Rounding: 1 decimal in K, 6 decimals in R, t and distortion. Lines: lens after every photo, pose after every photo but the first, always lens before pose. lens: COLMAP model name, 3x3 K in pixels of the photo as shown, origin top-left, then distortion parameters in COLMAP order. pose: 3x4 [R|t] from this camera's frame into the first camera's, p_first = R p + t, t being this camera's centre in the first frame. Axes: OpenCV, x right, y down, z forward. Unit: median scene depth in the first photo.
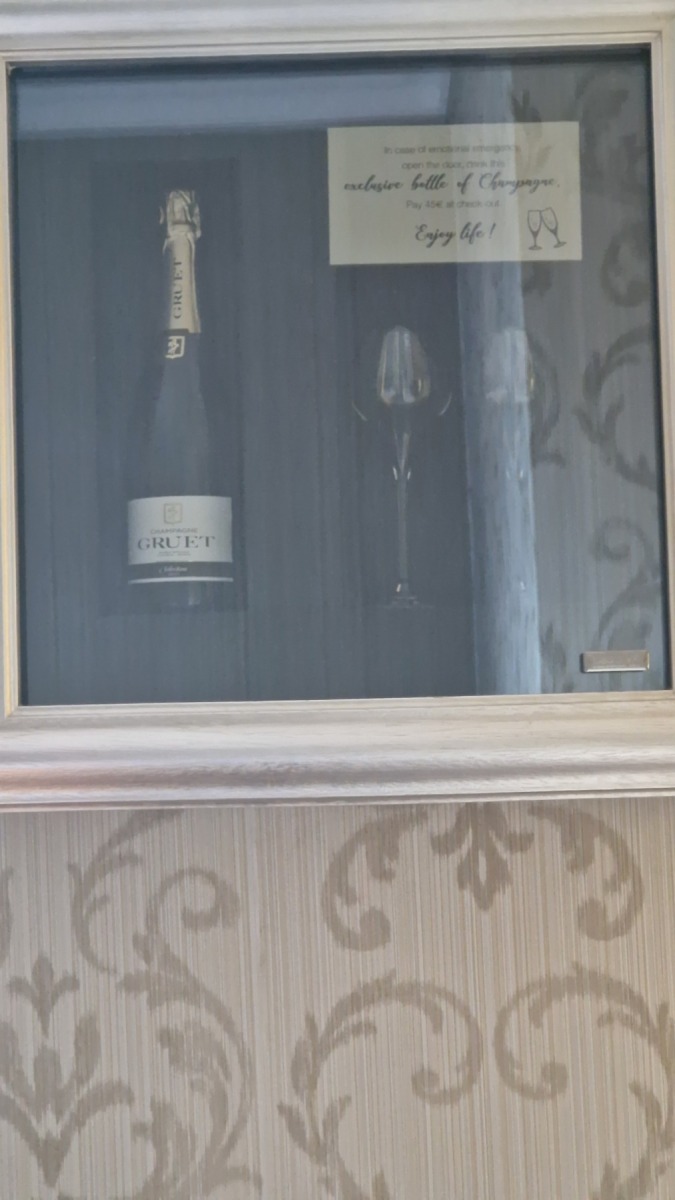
lens RADIAL K [[2287.9, 0, 340.2], [0, 2287.9, 593.0], [0, 0, 1]] dist [-0.023903, 0.000000]
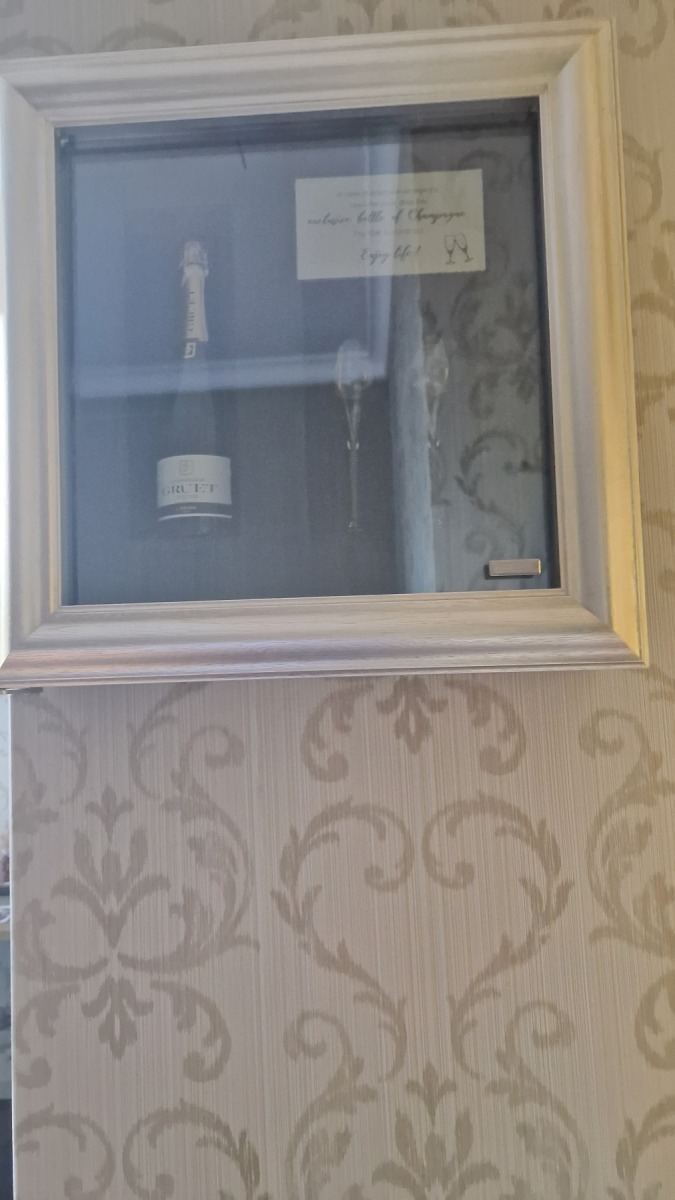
lens RADIAL K [[773.1, 0, 341.7], [0, 773.1, 612.3], [0, 0, 1]] dist [0.032435, -0.020869]
pose [[0.999857, -0.006764, -0.015523, 0.025847], [0.006587, 0.999913, -0.011422, 0.055635], [0.015599, 0.011318, 0.999814, 0.514661]]
